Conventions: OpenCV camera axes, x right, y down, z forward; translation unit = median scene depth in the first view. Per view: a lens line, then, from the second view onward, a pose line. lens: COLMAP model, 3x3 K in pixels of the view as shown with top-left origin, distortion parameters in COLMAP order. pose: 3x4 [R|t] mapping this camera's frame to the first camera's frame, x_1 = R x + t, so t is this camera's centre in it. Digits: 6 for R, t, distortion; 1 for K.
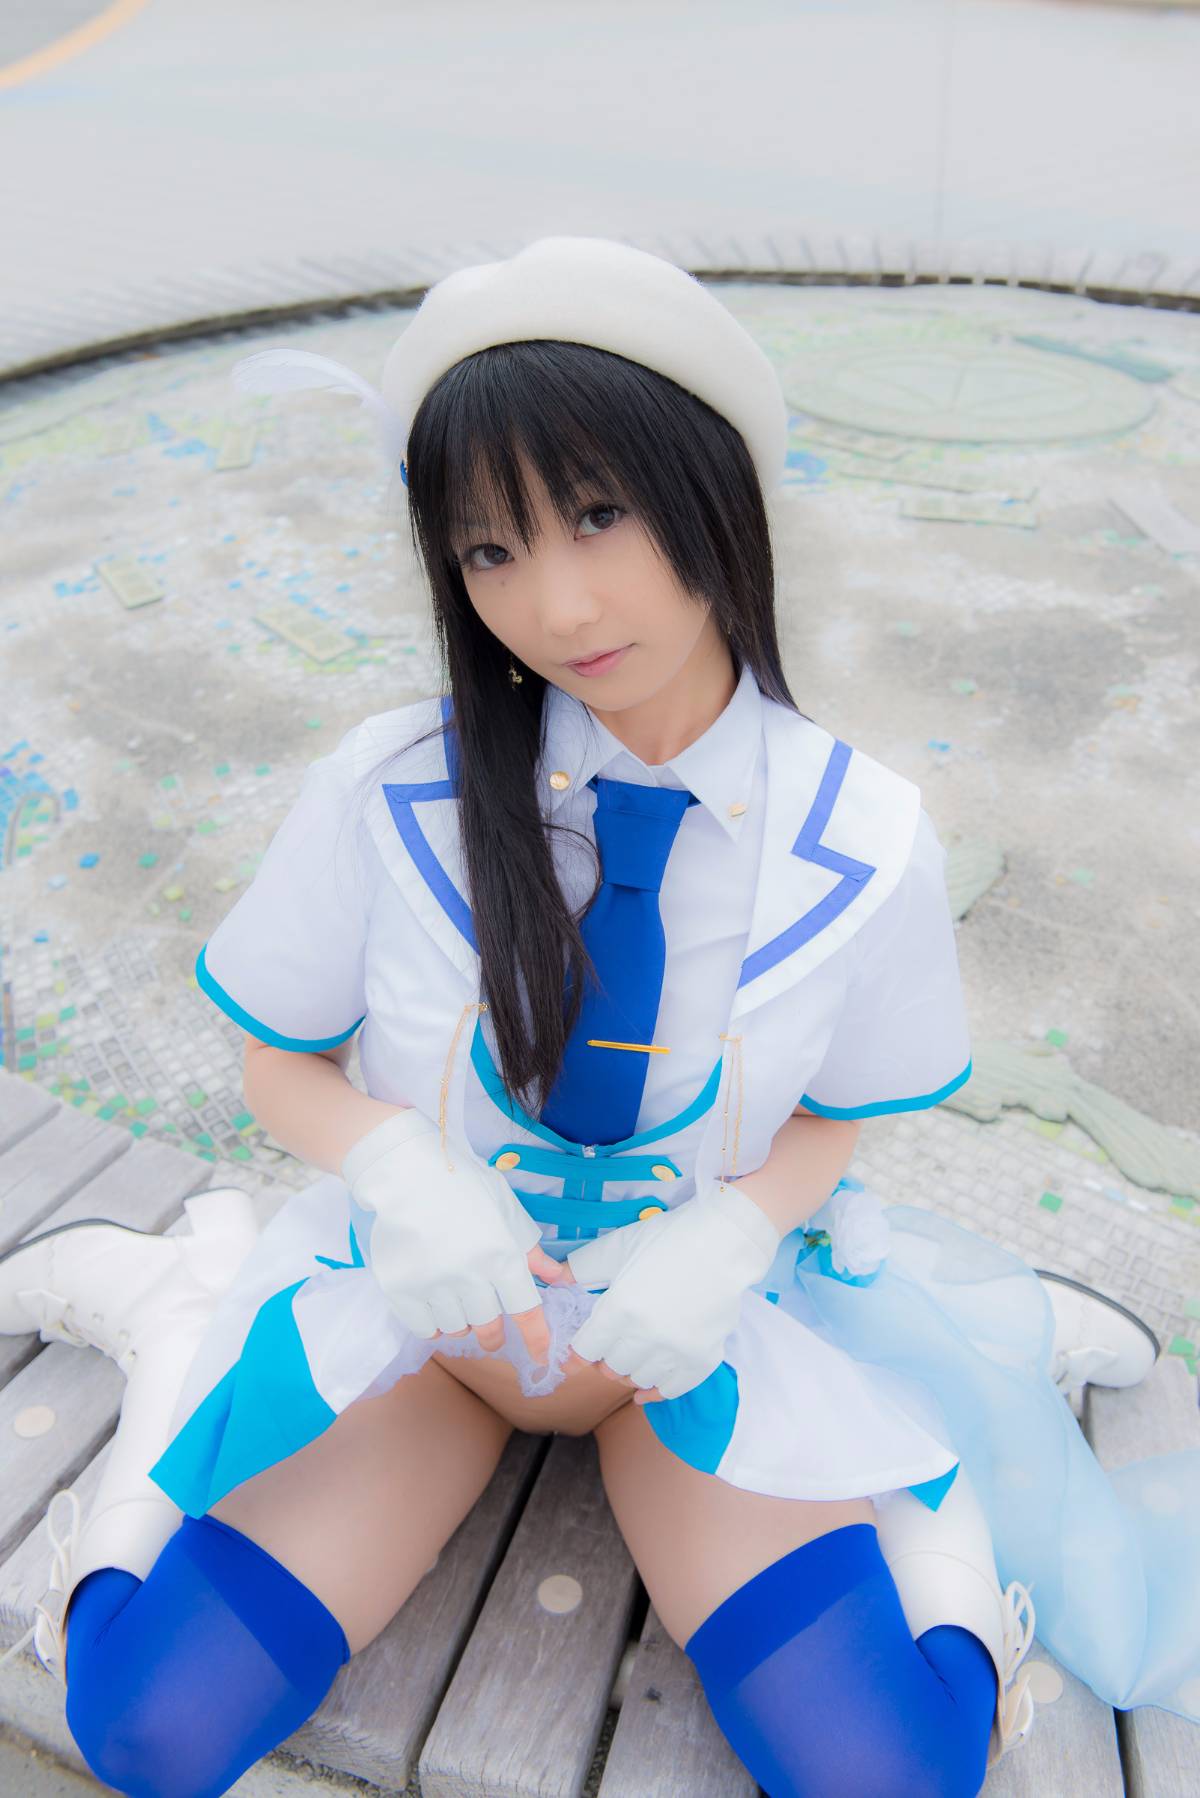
lens RADIAL K [[1791.7, 0, 592.6], [0, 1791.7, 901.6], [0, 0, 1]] dist [0.001291, 0.001619]
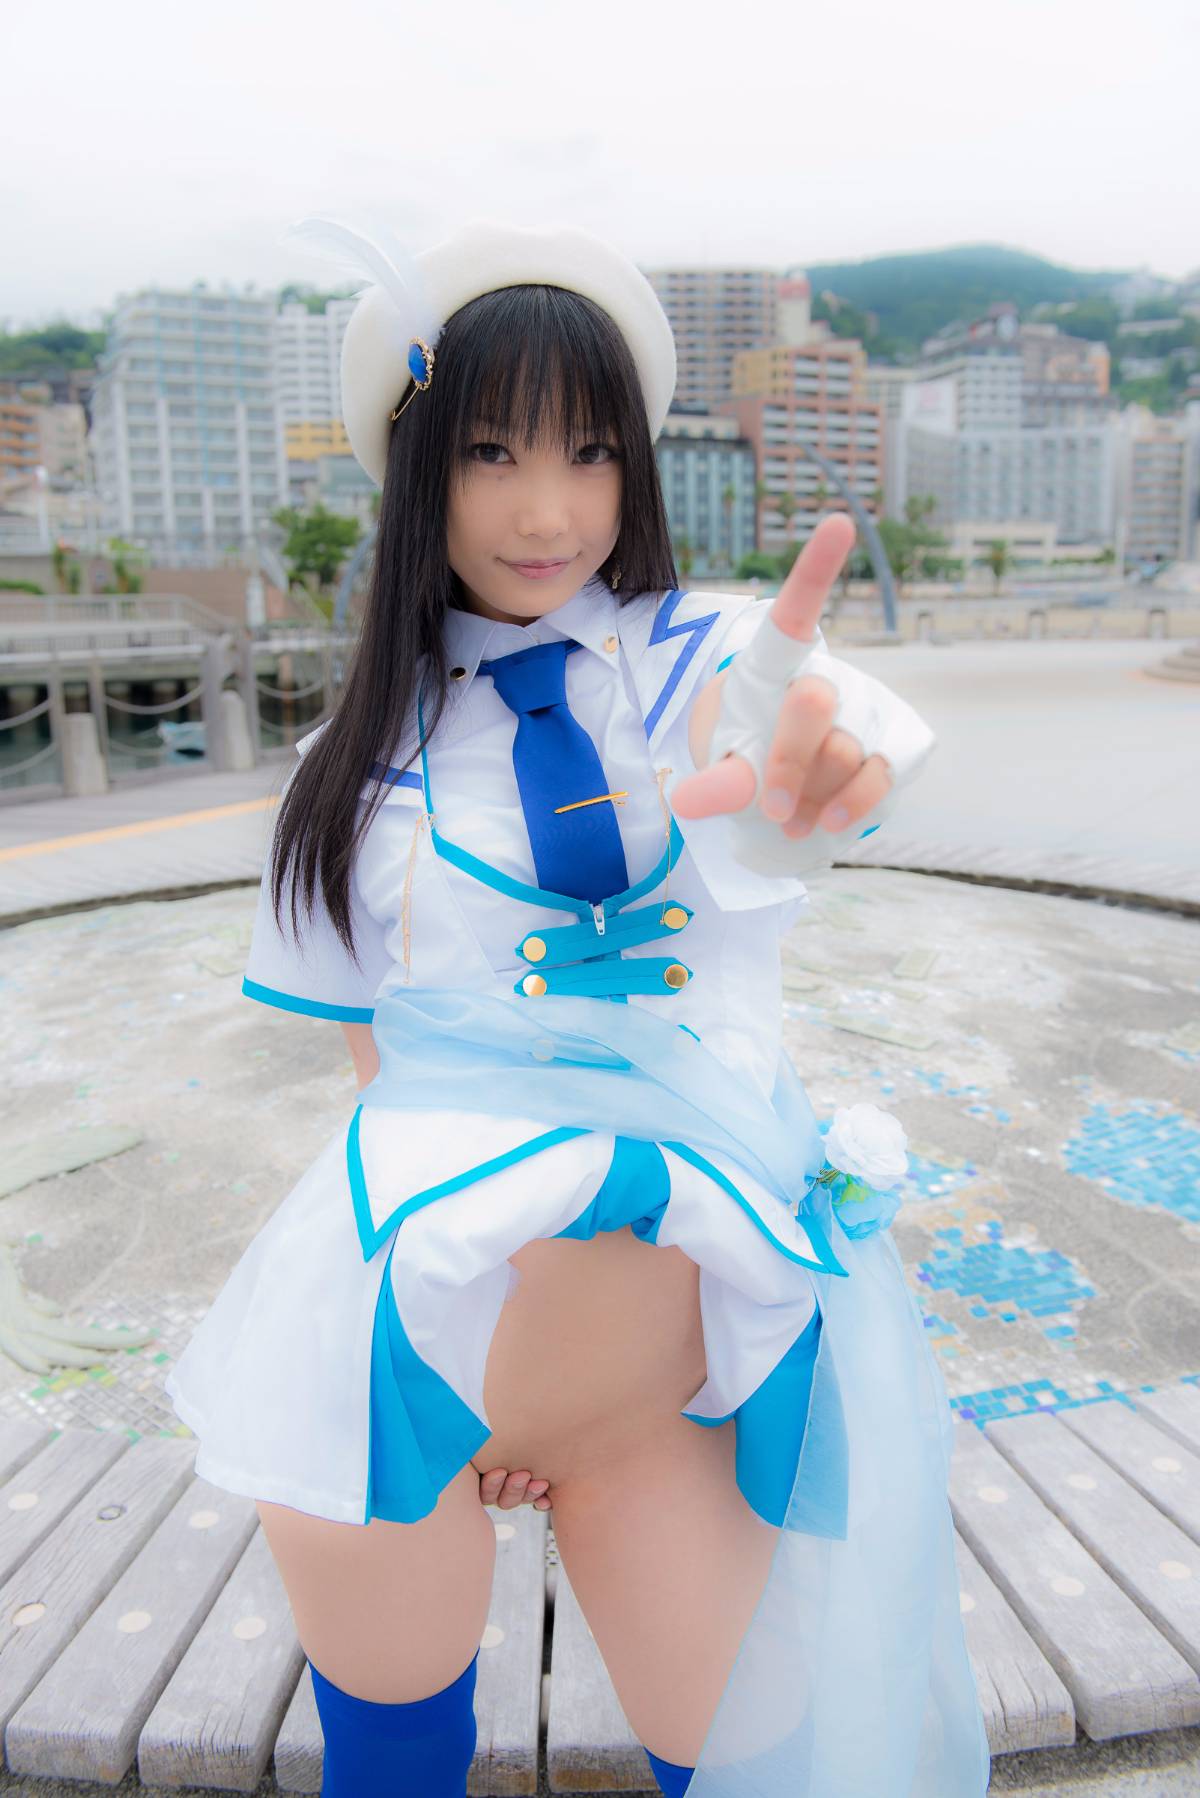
lens RADIAL K [[1581.8, 0, 602.4], [0, 1581.8, 897.8], [0, 0, 1]] dist [-0.006550, -0.007989]
pose [[0.940197, 0.026557, -0.339593, 0.868453], [-0.142674, 0.935993, -0.321810, 0.127741], [0.309311, 0.351016, 0.883807, -0.074161]]
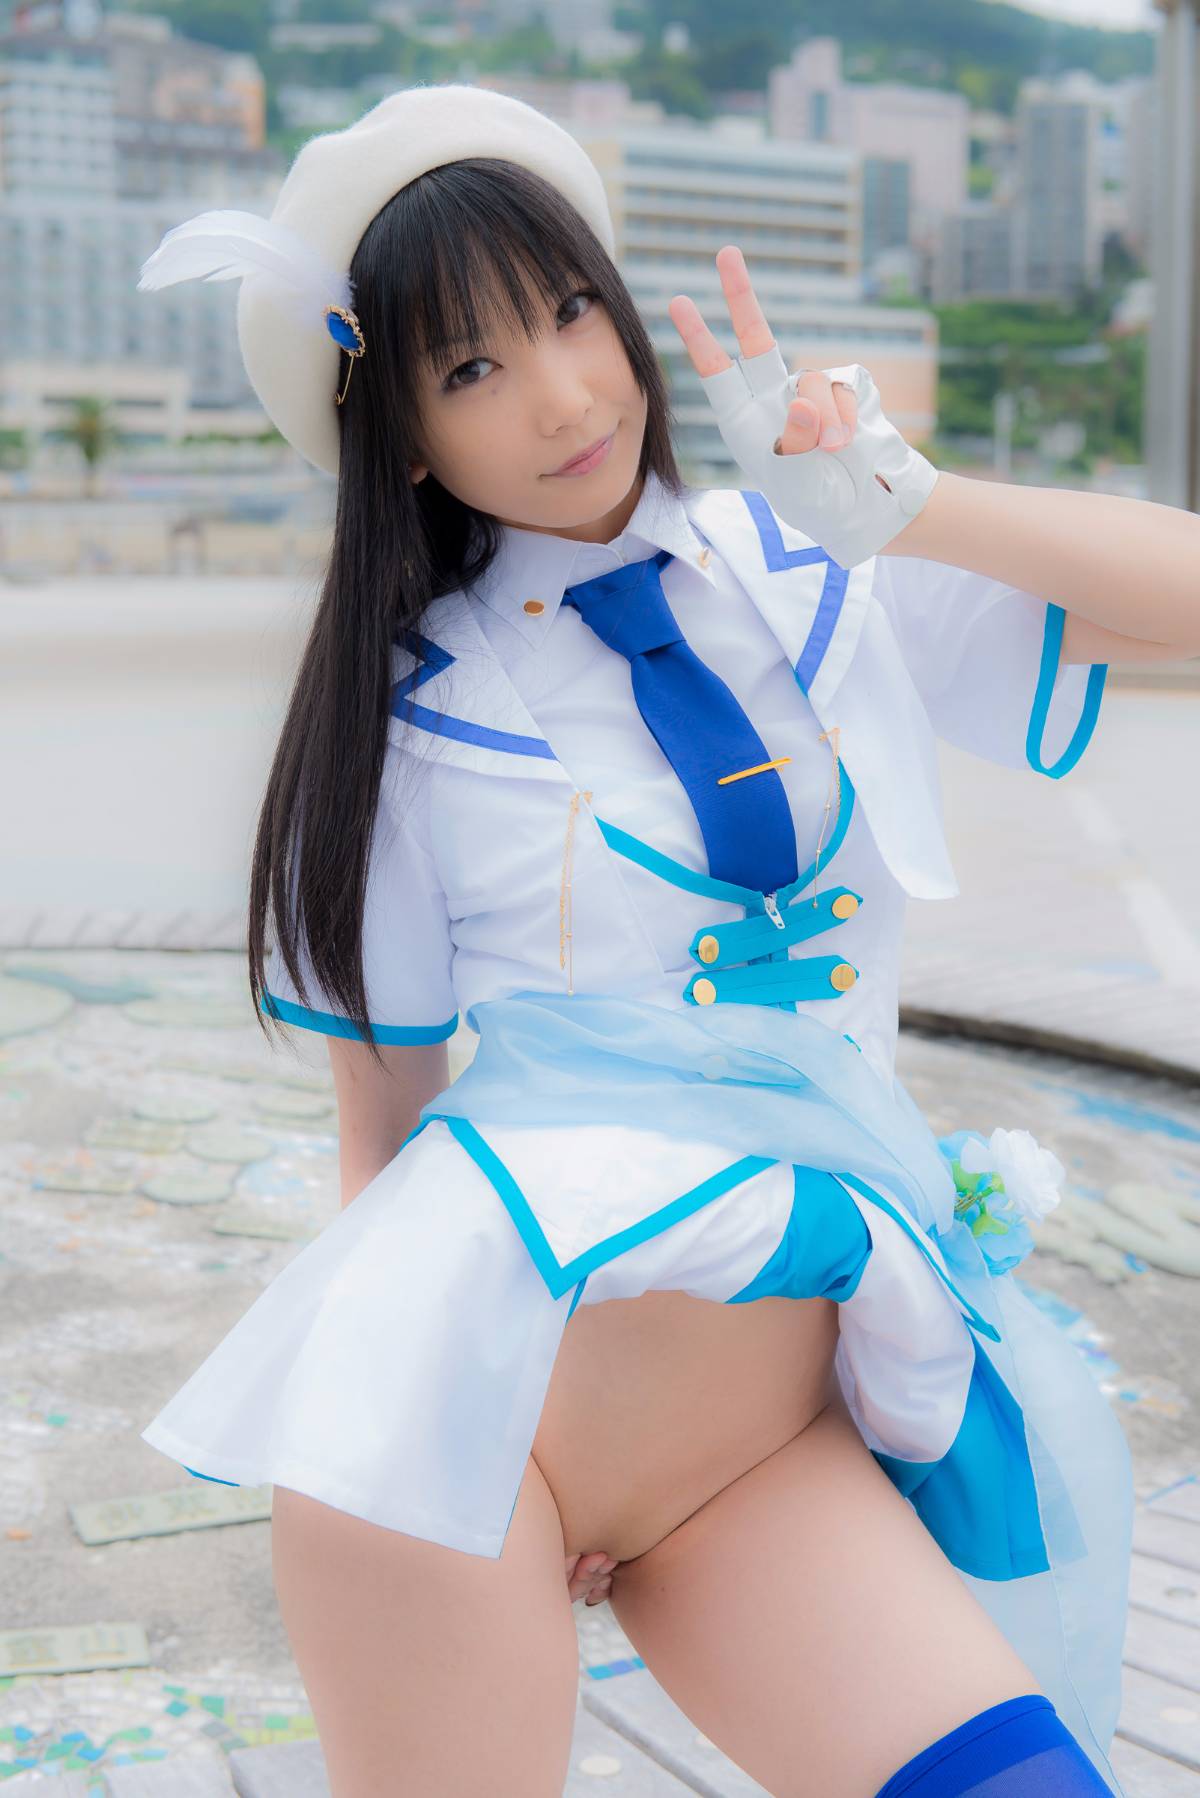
lens RADIAL K [[2937.3, 0, 602.4], [0, 2937.3, 900.9], [0, 0, 1]] dist [0.012805, 0.052449]
pose [[0.997515, -0.027426, 0.064897, 0.633976], [0.050593, 0.919891, -0.388898, 0.261947], [-0.049032, 0.391215, 0.918992, -0.318476]]
